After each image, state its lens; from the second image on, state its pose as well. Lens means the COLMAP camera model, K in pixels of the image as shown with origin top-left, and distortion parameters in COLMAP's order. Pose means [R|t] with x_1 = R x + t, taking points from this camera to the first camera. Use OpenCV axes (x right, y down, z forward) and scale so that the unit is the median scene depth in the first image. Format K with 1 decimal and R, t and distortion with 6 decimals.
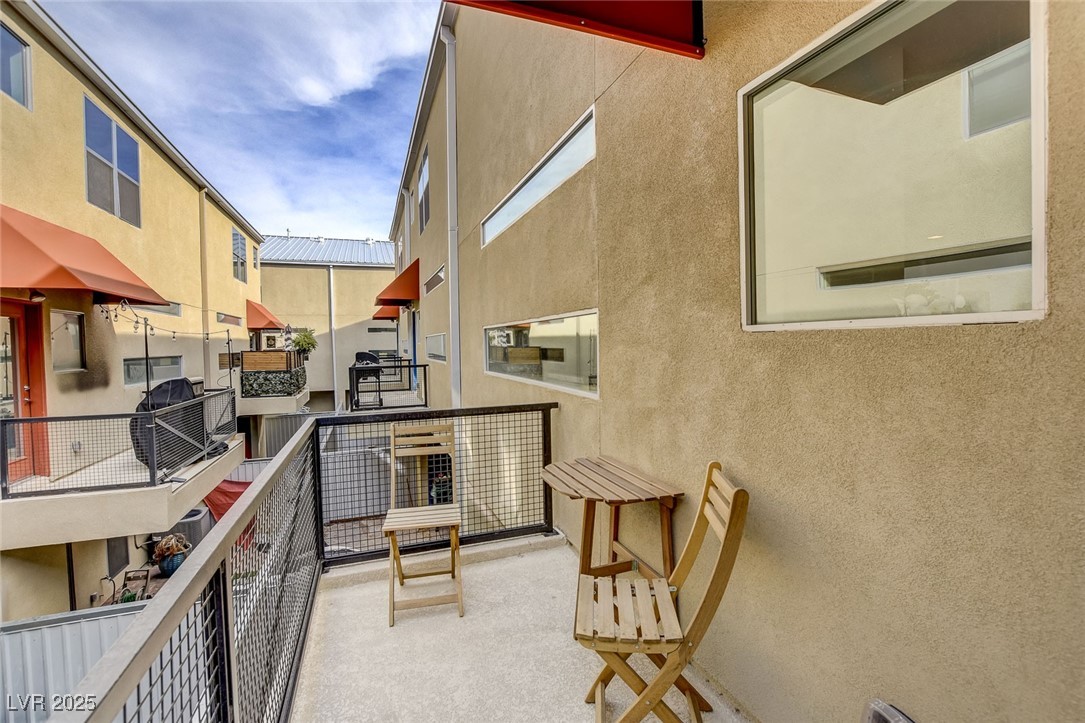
lens RADIAL K [[480.0, 0, 542.0], [0, 480.0, 359.1], [0, 0, 1]] dist [-0.031627, 0.000557]
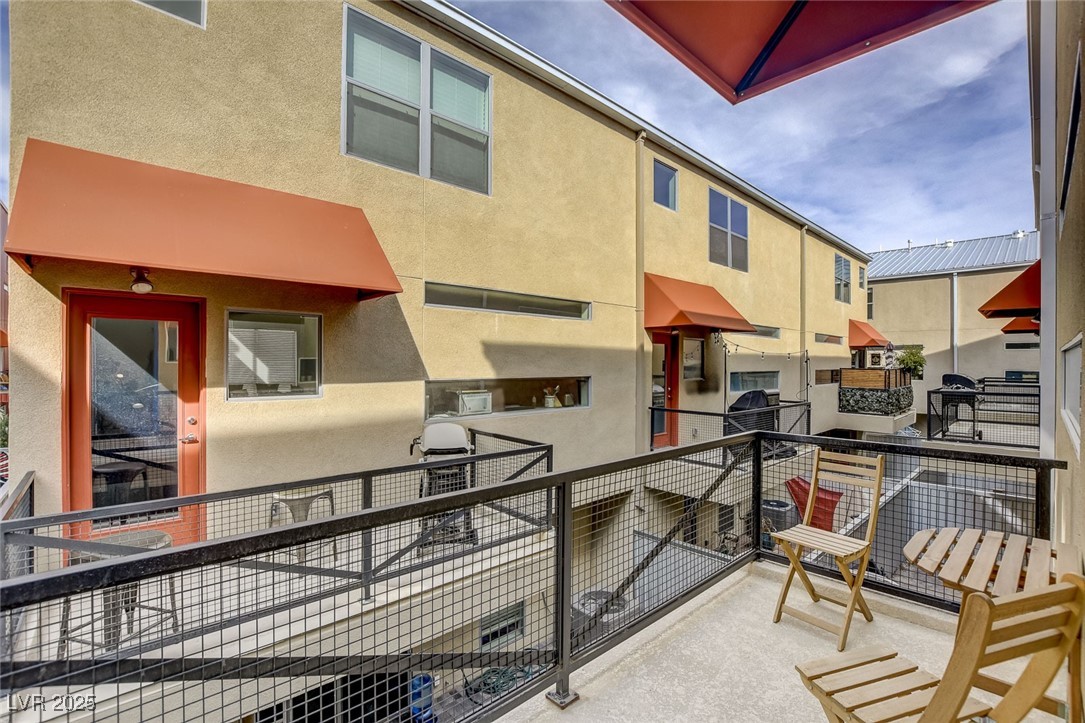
lens RADIAL K [[480.5, 0, 578.2], [0, 480.5, 367.0], [0, 0, 1]] dist [-0.000271, -0.000013]
pose [[0.416243, 0.026100, -0.908879, 0.108773], [-0.039536, 0.999162, 0.010586, -0.008093], [0.908394, 0.031527, 0.416926, 0.016610]]
